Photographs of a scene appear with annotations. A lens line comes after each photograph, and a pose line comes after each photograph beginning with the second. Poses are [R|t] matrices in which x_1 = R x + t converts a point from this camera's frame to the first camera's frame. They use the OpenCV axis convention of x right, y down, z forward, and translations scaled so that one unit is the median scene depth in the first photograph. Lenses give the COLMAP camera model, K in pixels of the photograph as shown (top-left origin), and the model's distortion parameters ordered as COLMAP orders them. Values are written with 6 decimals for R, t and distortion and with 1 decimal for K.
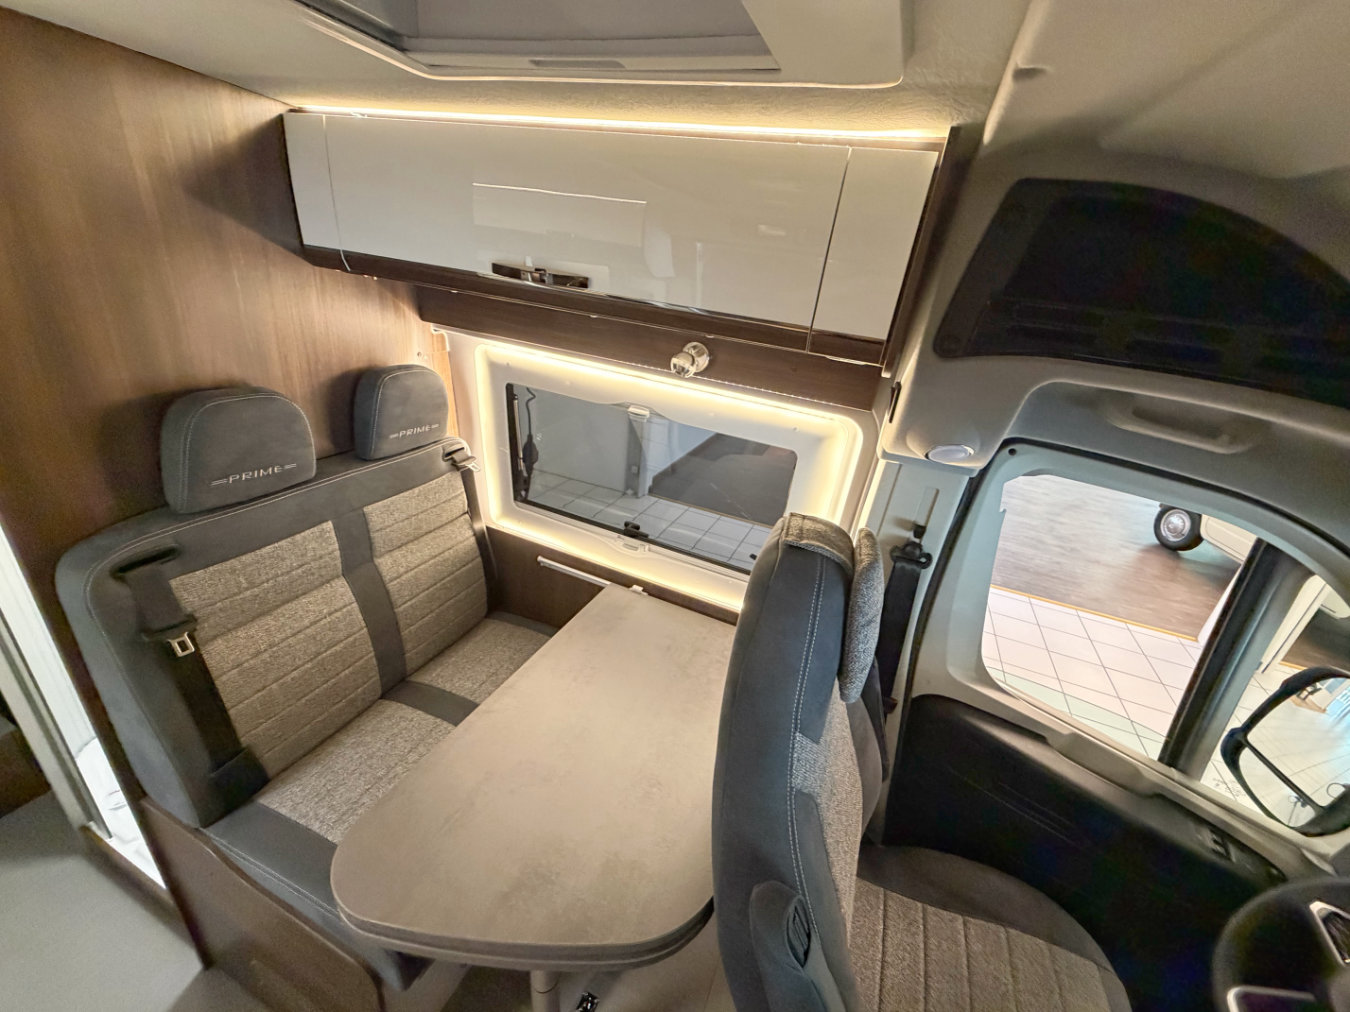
lens RADIAL K [[538.1, 0, 670.6], [0, 538.1, 506.9], [0, 0, 1]] dist [-0.000680, 0.000392]
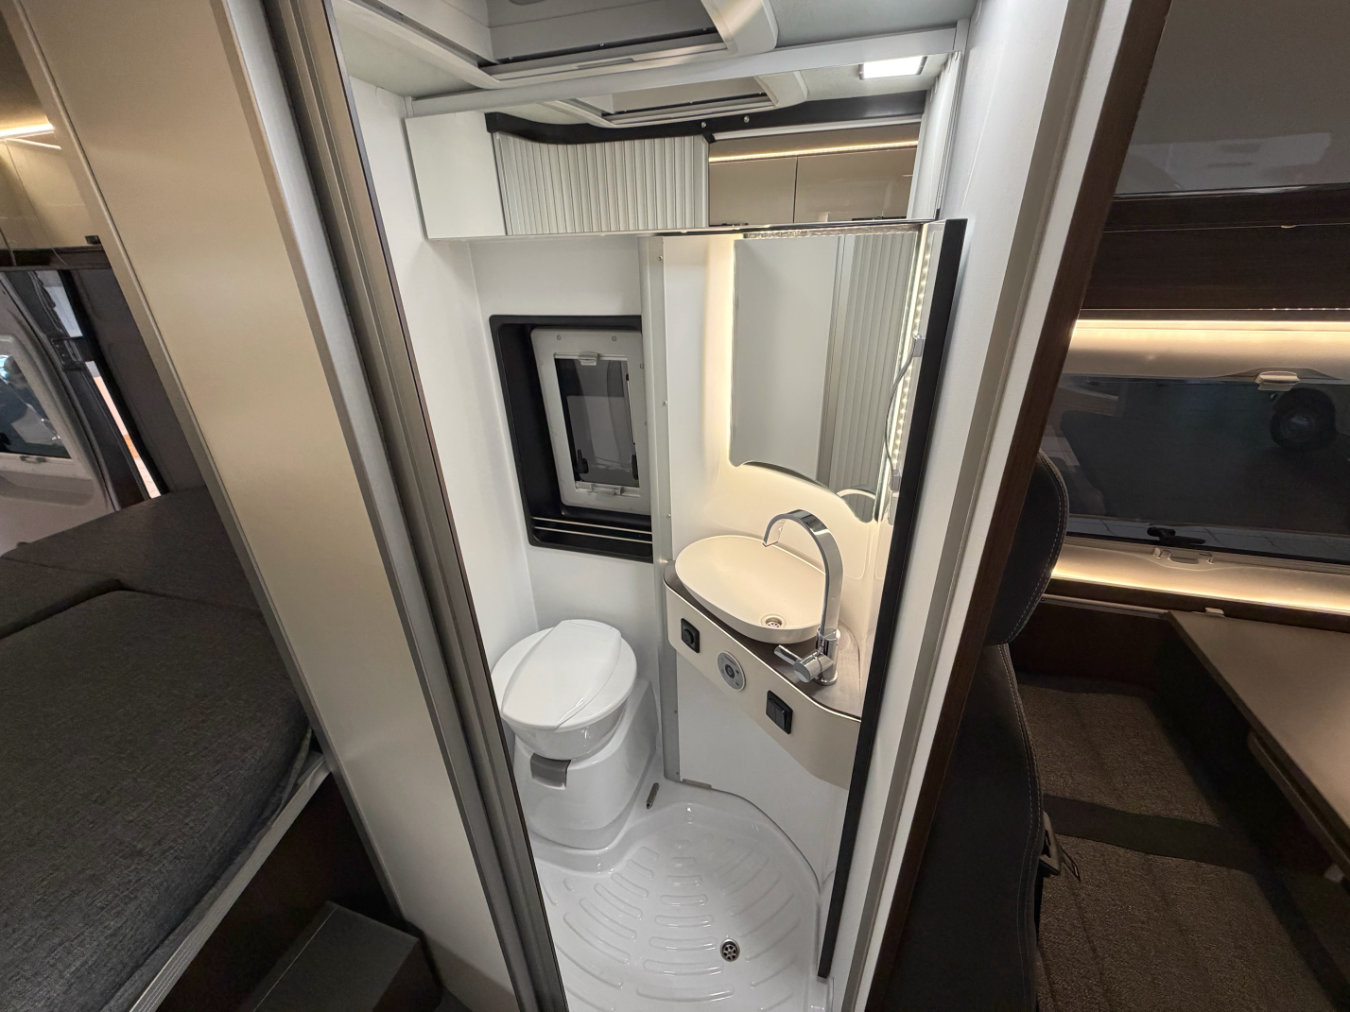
lens RADIAL K [[535.9, 0, 670.3], [0, 535.9, 509.1], [0, 0, 1]] dist [-0.000045, -0.000001]
pose [[0.985047, -0.171869, 0.011985, -1.042498], [0.171744, 0.985083, 0.010772, -0.169699], [-0.013657, -0.008553, 0.999870, 0.334620]]
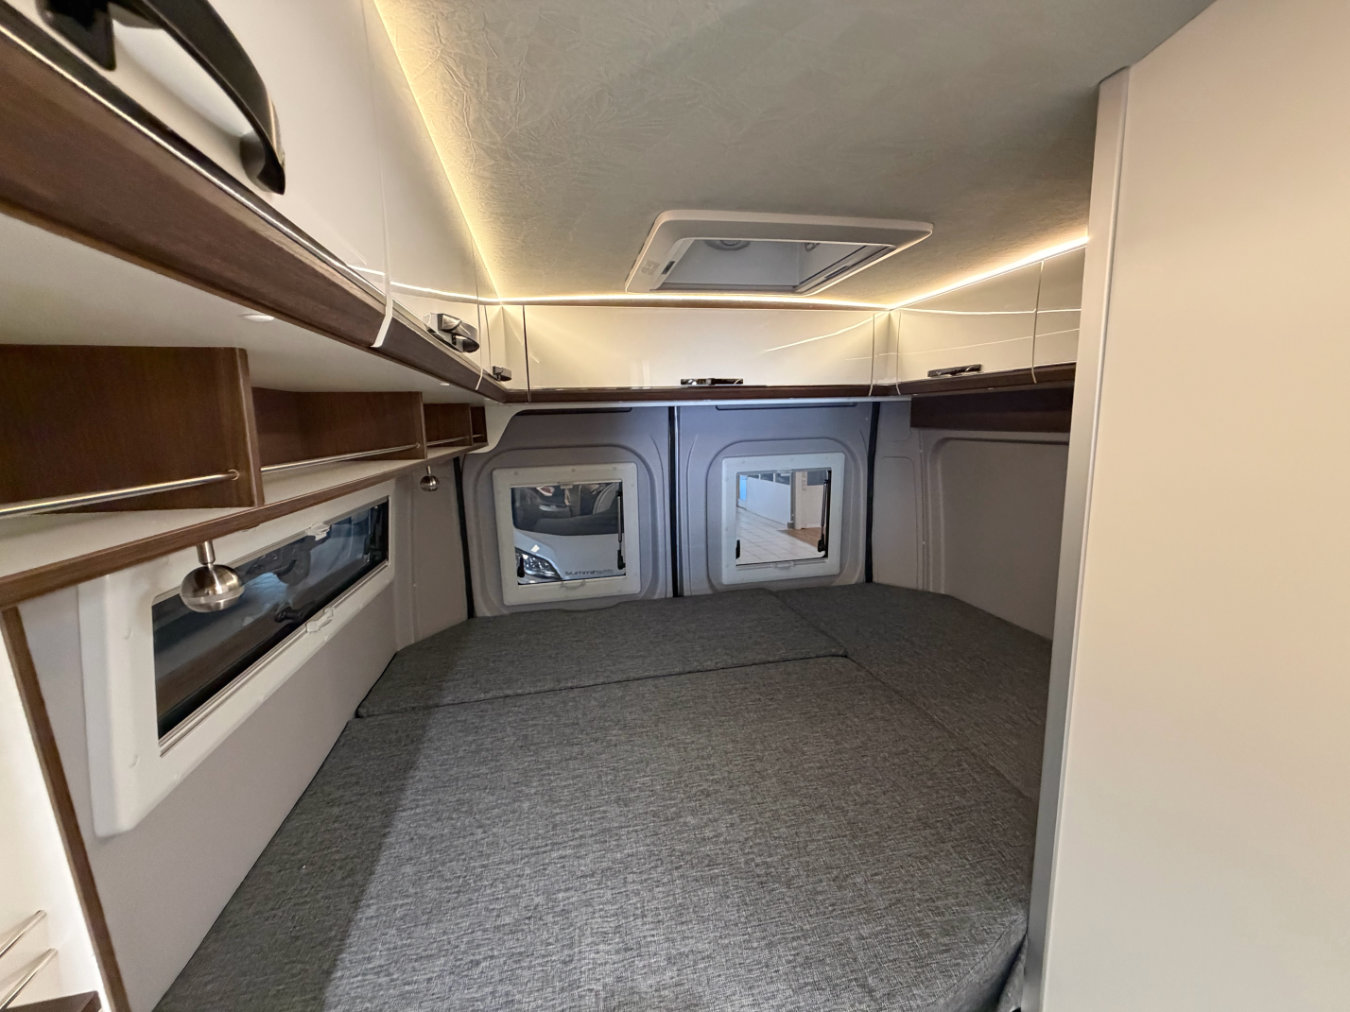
lens RADIAL K [[538.1, 0, 670.6], [0, 538.1, 506.9], [0, 0, 1]] dist [-0.000680, 0.000392]
pose [[0.569568, -0.010108, -0.821882, -1.376613], [-0.250146, 0.950362, -0.185041, -0.194455], [0.782955, 0.310984, 0.538767, 0.350024]]
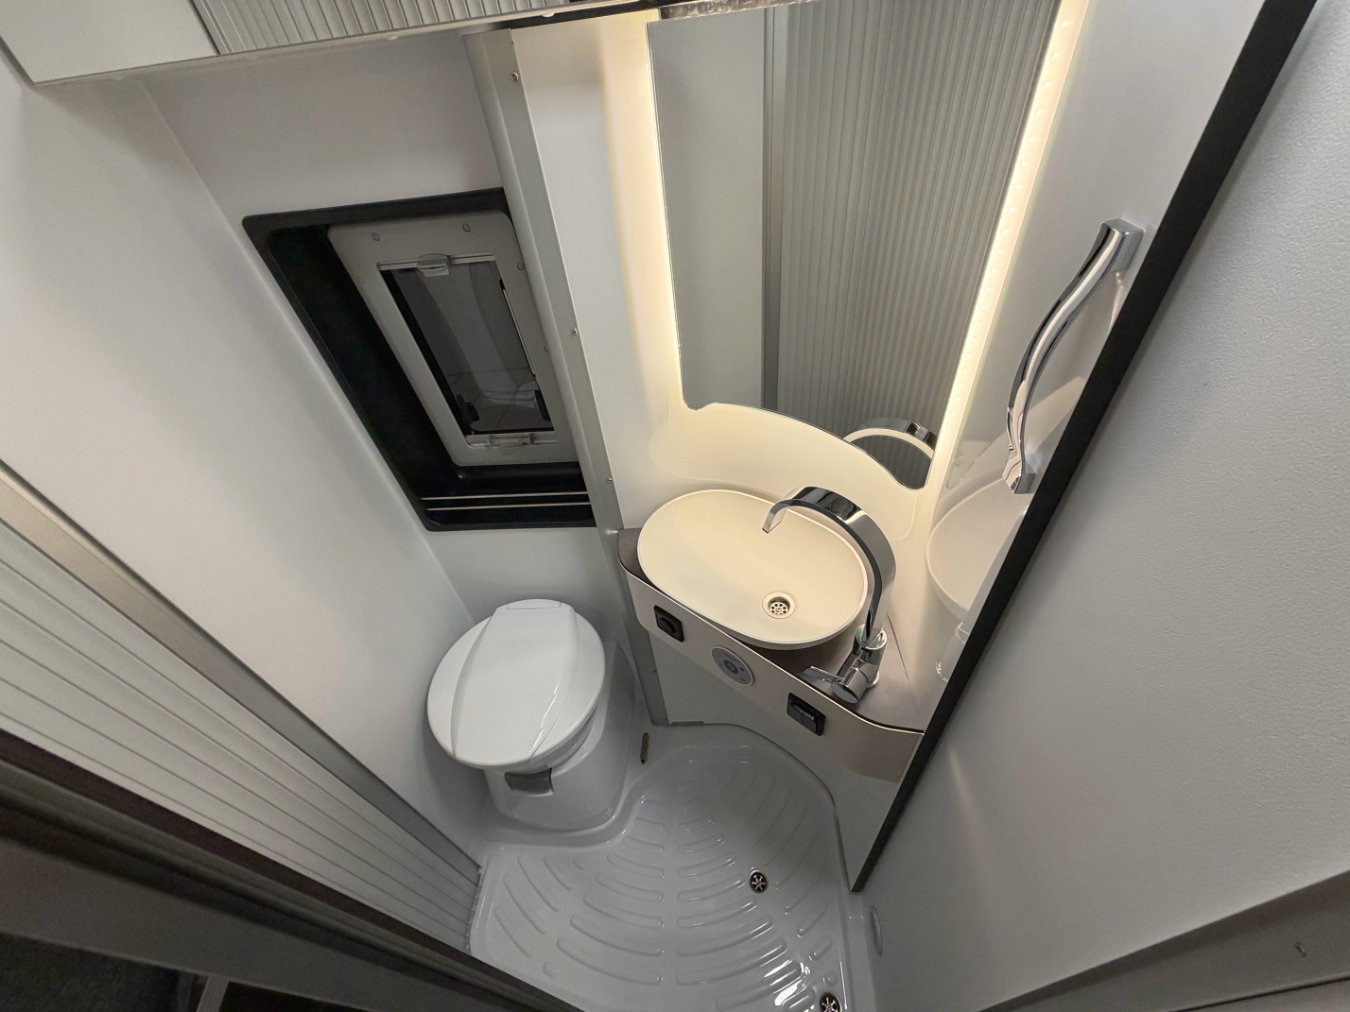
lens RADIAL K [[538.1, 0, 670.6], [0, 538.1, 506.9], [0, 0, 1]] dist [-0.000680, 0.000392]
pose [[0.921179, -0.378576, 0.090050, -1.038249], [0.336290, 0.890904, 0.305284, -0.327965], [-0.195799, -0.250939, 0.947994, 0.640233]]
